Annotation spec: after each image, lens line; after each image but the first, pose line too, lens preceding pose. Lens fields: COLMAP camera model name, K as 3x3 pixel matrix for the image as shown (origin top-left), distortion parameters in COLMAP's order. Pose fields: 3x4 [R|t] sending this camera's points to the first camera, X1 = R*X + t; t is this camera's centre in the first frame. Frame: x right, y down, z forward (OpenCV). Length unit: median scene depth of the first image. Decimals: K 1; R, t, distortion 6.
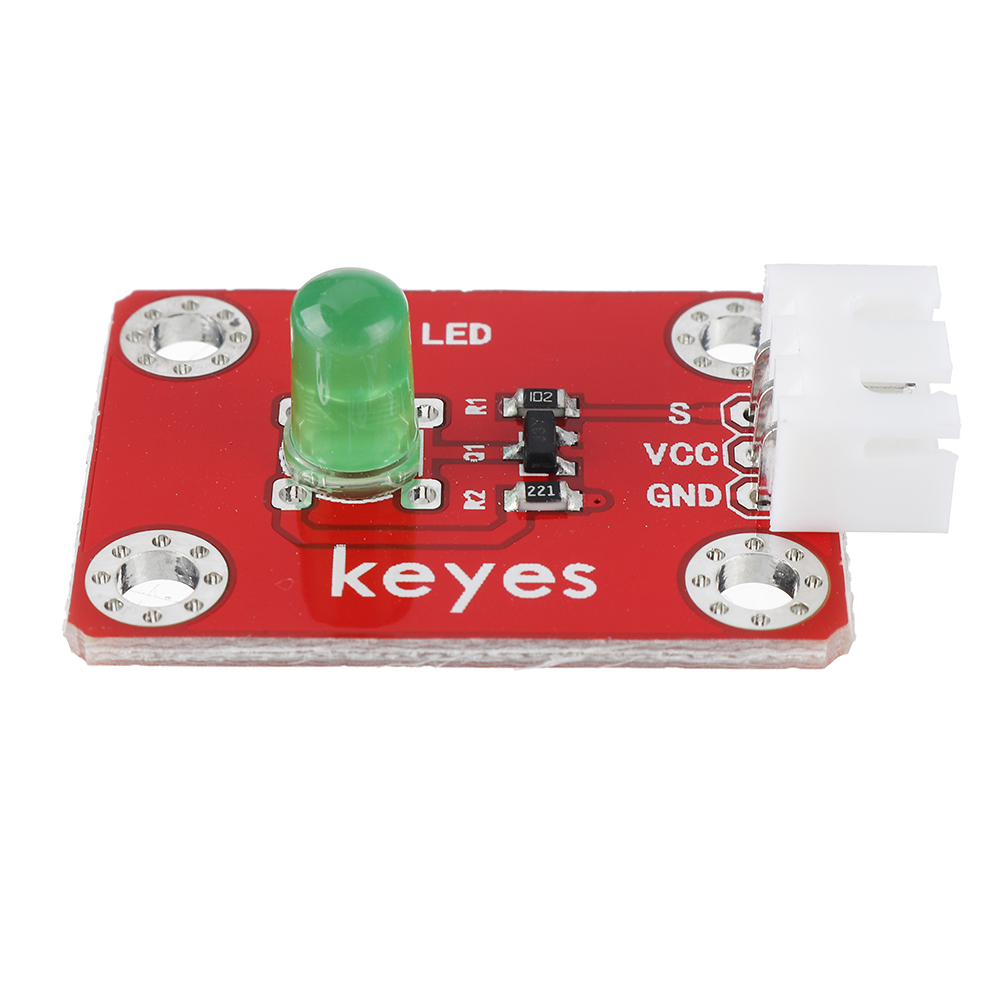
lens RADIAL K [[3411.7, 0, 502.2], [0, 3411.7, 500.7], [0, 0, 1]] dist [0.042951, 0.000000]
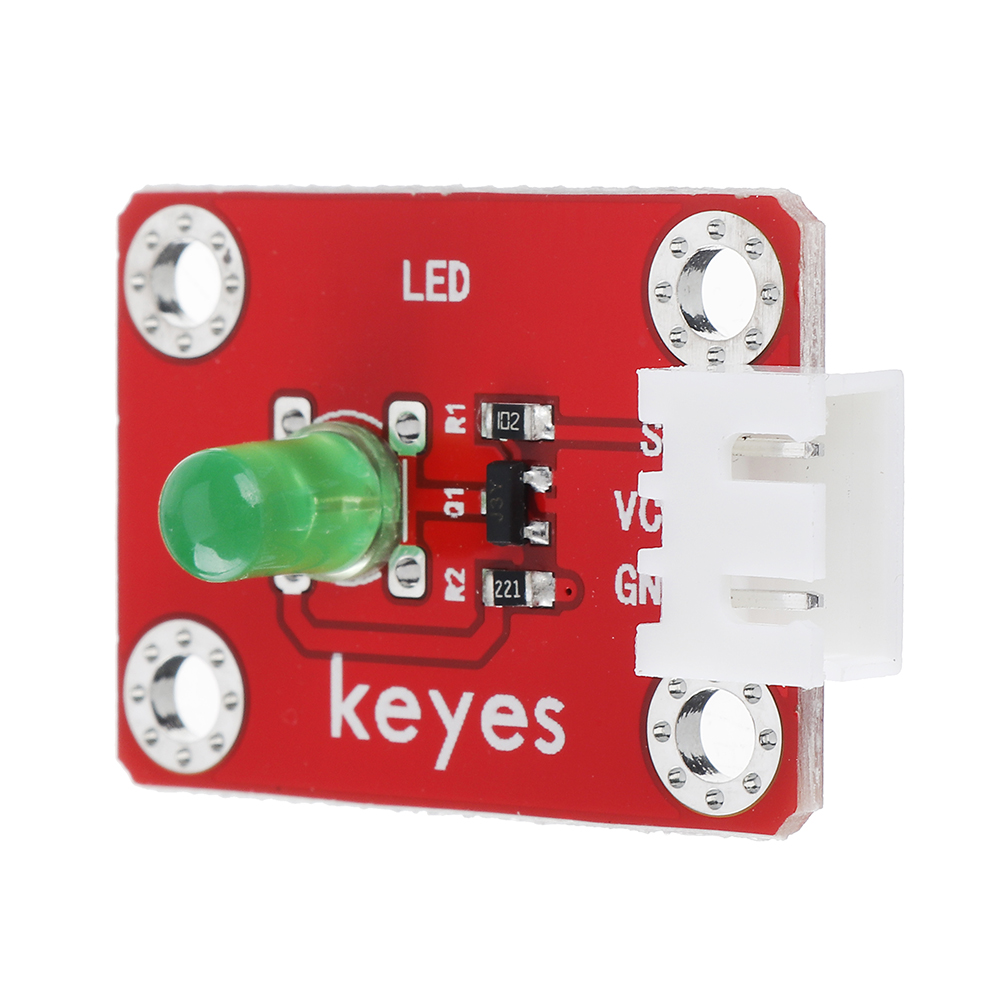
lens RADIAL K [[5822.5, 0, 500.0], [0, 5822.5, 500.0], [0, 0, 1]] dist [-0.056017, 0.000000]
pose [[0.811146, 0.031128, -0.584015, 0.887858], [0.442445, 0.620384, 0.647585, -0.992449], [0.382472, -0.783680, 0.489449, 0.280782]]
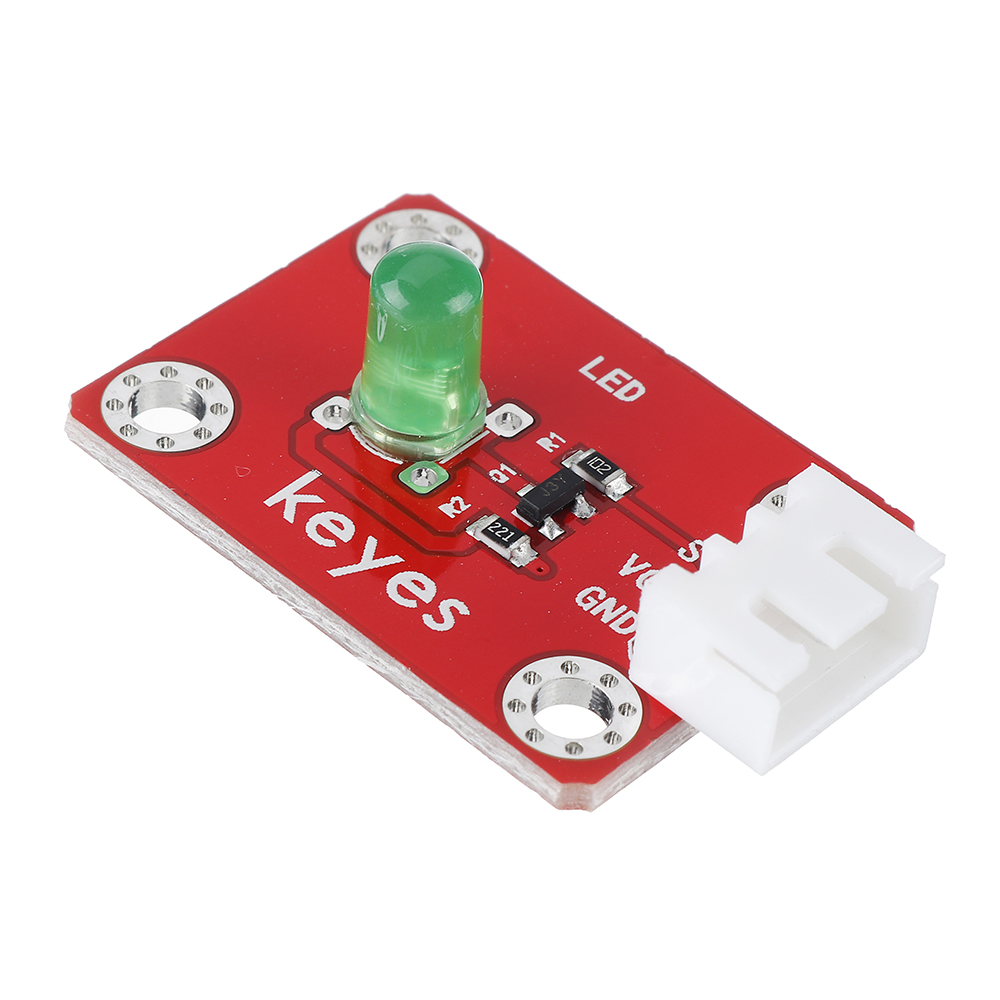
lens RADIAL K [[4478.8, 0, 498.5], [0, 4478.8, 494.9], [0, 0, 1]] dist [0.045205, 0.000000]
pose [[0.725668, 0.515639, -0.455546, 0.620573], [-0.506917, 0.848351, 0.152762, -0.218282], [0.465233, 0.120069, 0.877007, -0.186990]]
